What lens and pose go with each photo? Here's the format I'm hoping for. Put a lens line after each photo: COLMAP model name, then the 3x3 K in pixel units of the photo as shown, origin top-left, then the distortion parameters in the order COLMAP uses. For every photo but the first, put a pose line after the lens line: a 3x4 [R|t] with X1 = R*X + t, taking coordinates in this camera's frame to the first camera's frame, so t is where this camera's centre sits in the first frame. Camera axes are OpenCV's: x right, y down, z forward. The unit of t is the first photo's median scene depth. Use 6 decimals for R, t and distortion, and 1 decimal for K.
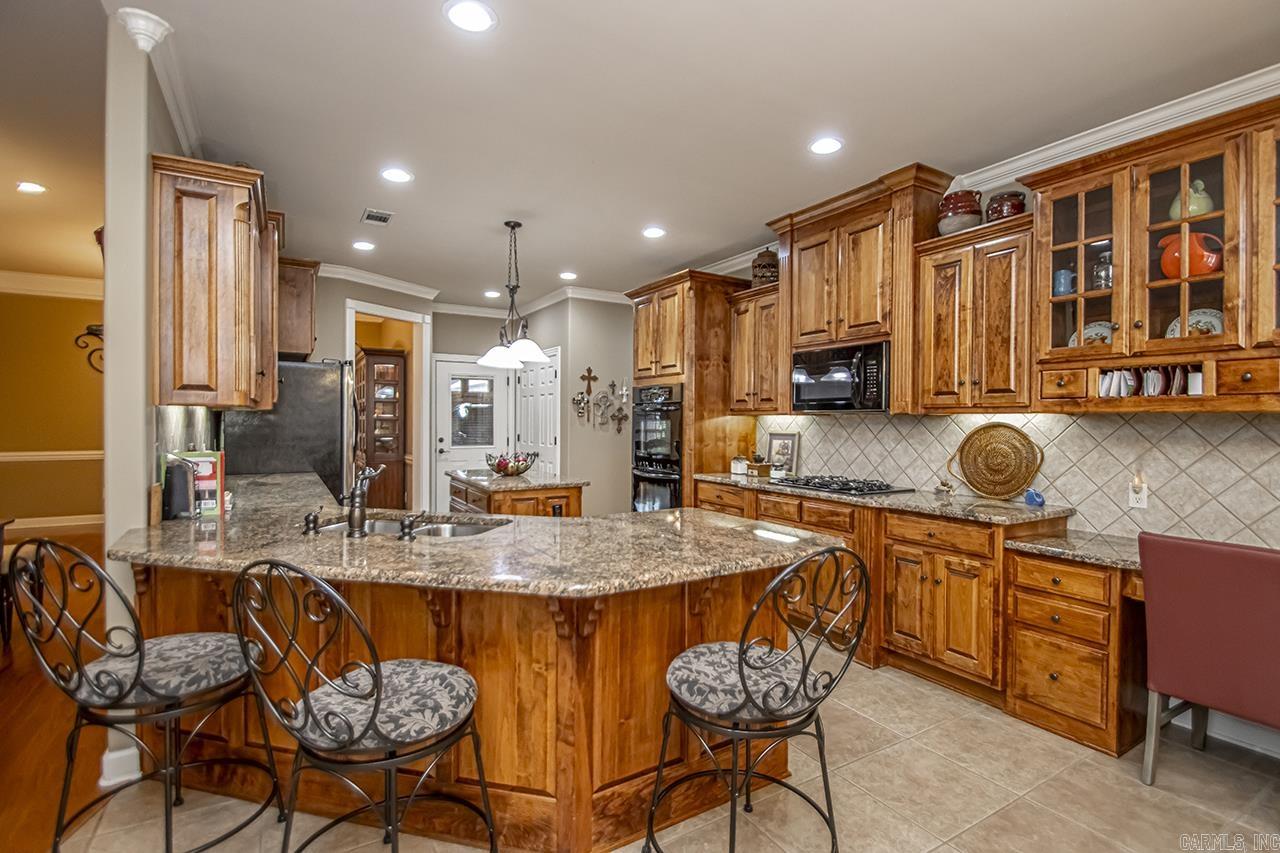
lens RADIAL K [[596.7, 0, 651.5], [0, 596.7, 420.4], [0, 0, 1]] dist [0.028151, -0.019804]
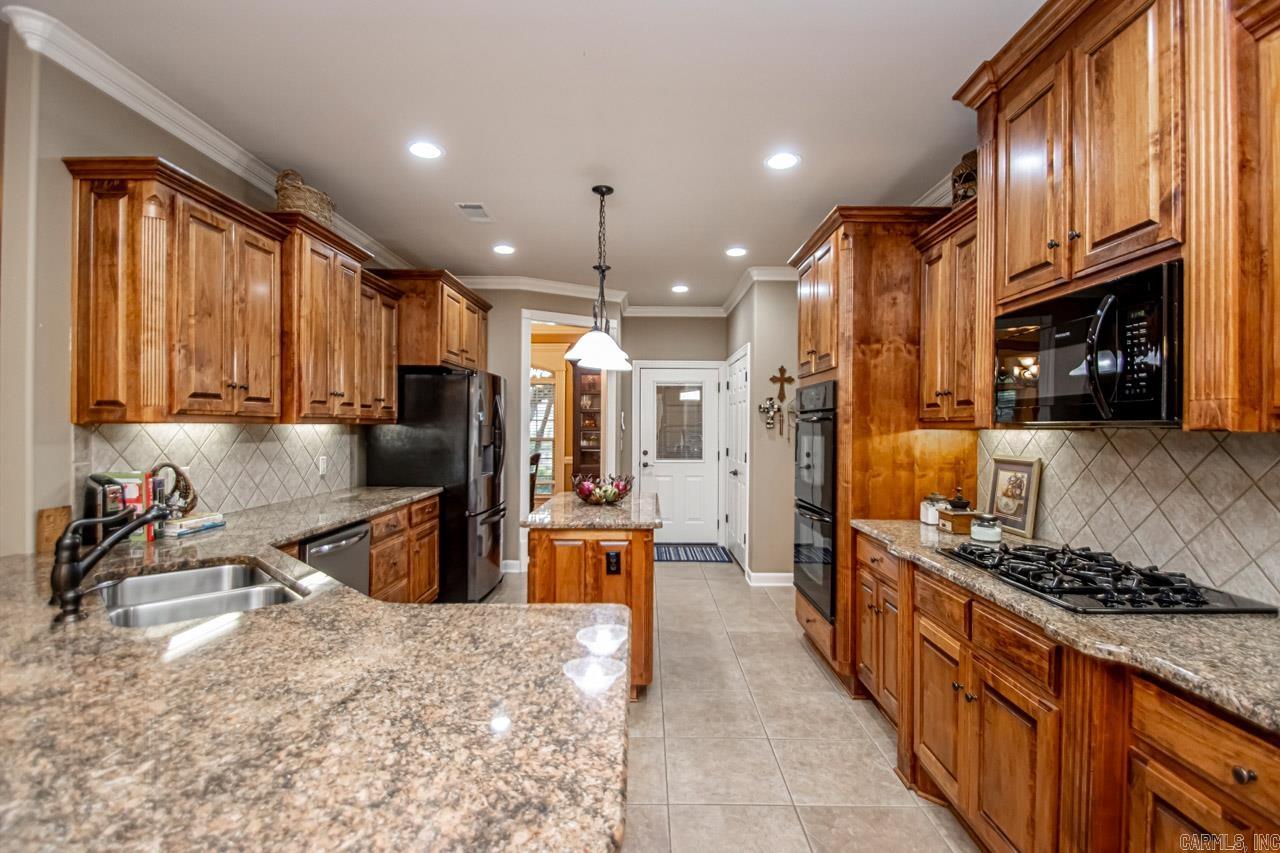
lens RADIAL K [[596.5, 0, 649.6], [0, 596.5, 422.8], [0, 0, 1]] dist [0.022699, -0.019883]
pose [[0.855657, -0.004128, -0.517526, 0.262508], [-0.000876, 0.999955, -0.009424, -0.010429], [0.517542, 0.008517, 0.855615, 0.391843]]
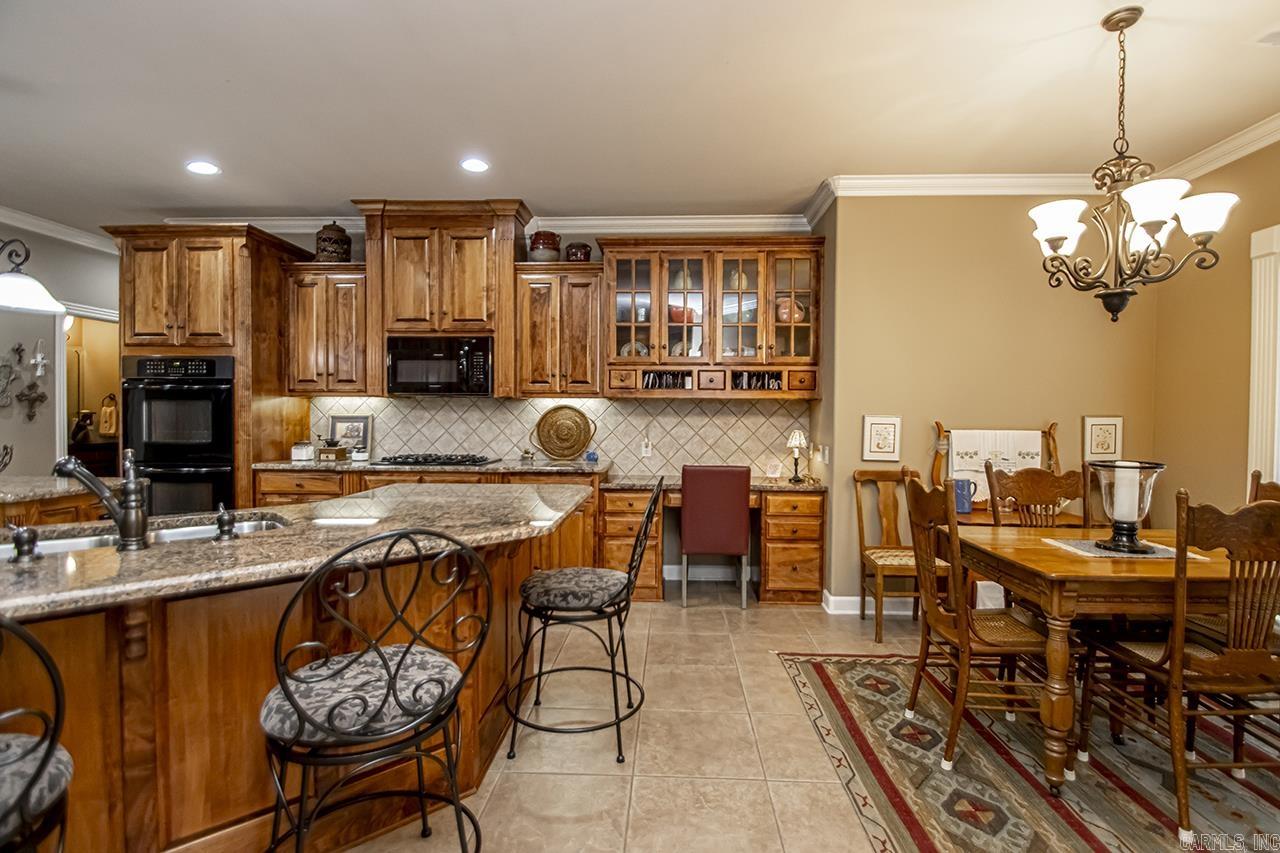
lens RADIAL K [[597.2, 0, 645.9], [0, 597.2, 416.4], [0, 0, 1]] dist [0.020948, -0.020691]
pose [[0.566499, -0.004774, 0.824048, -0.379937], [-0.003286, 0.999962, 0.008052, 0.015427], [-0.824056, -0.007270, 0.566462, 0.052392]]
